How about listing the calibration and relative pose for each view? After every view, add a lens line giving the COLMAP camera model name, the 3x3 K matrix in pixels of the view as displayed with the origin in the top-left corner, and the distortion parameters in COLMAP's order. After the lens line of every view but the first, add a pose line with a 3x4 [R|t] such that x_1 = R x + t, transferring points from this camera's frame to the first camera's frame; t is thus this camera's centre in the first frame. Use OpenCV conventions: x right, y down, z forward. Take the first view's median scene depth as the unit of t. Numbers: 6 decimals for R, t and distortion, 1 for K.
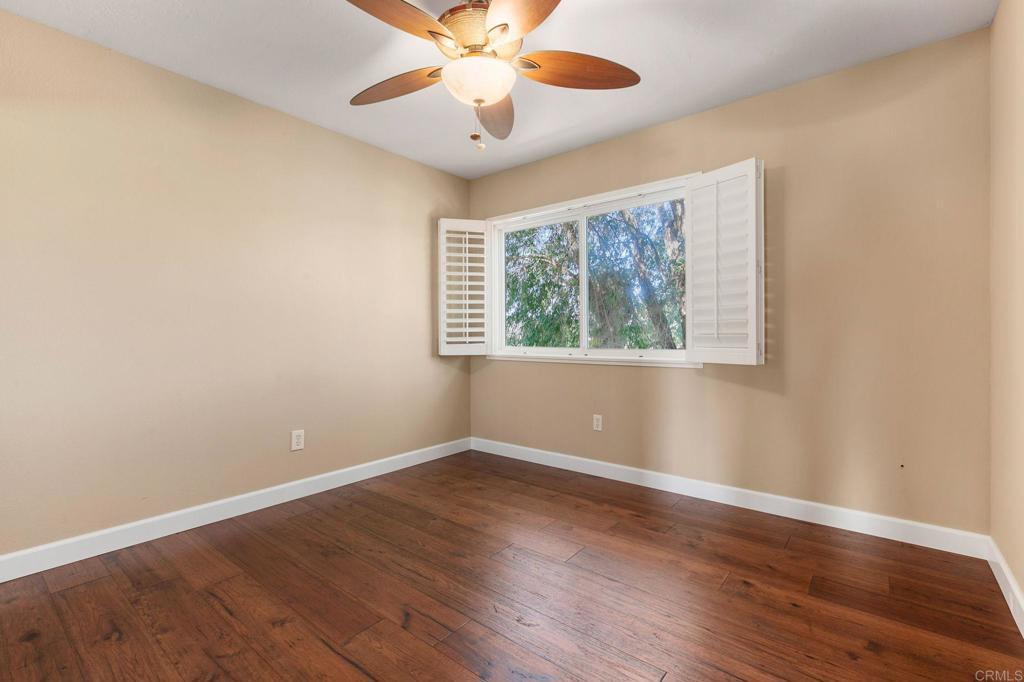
lens RADIAL K [[461.9, 0, 507.8], [0, 461.9, 338.3], [0, 0, 1]] dist [-0.002122, -0.001273]
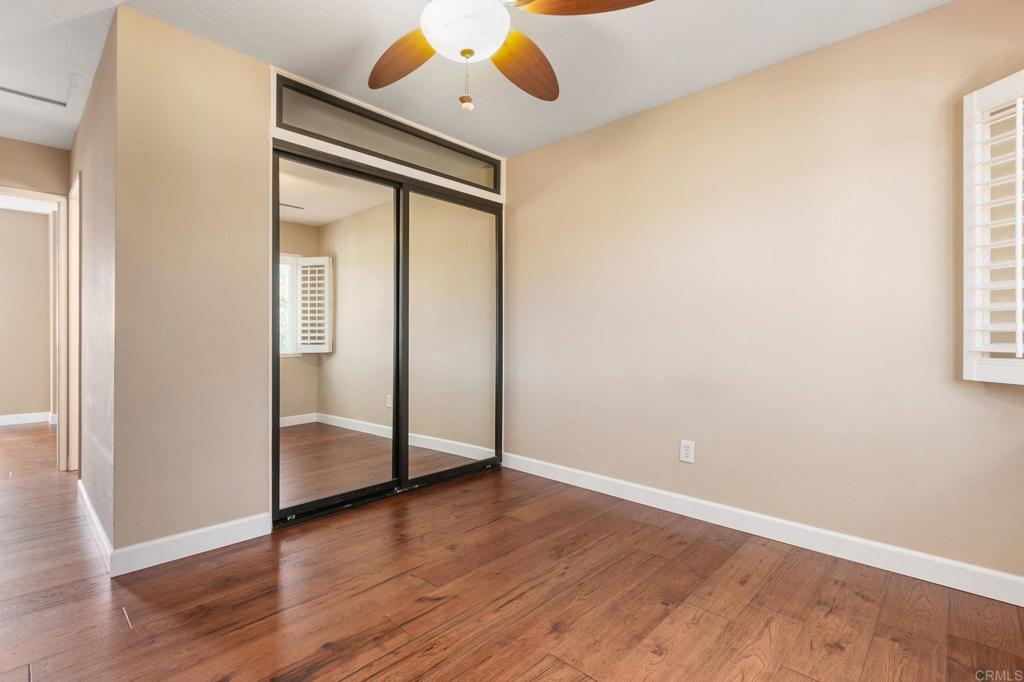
lens RADIAL K [[461.9, 0, 507.4], [0, 461.9, 337.2], [0, 0, 1]] dist [-0.002122, -0.001273]
pose [[-0.077185, 0.006009, -0.996999, 0.508782], [-0.011254, 0.999913, 0.006898, -0.008675], [0.996953, 0.011753, -0.077110, 0.758706]]
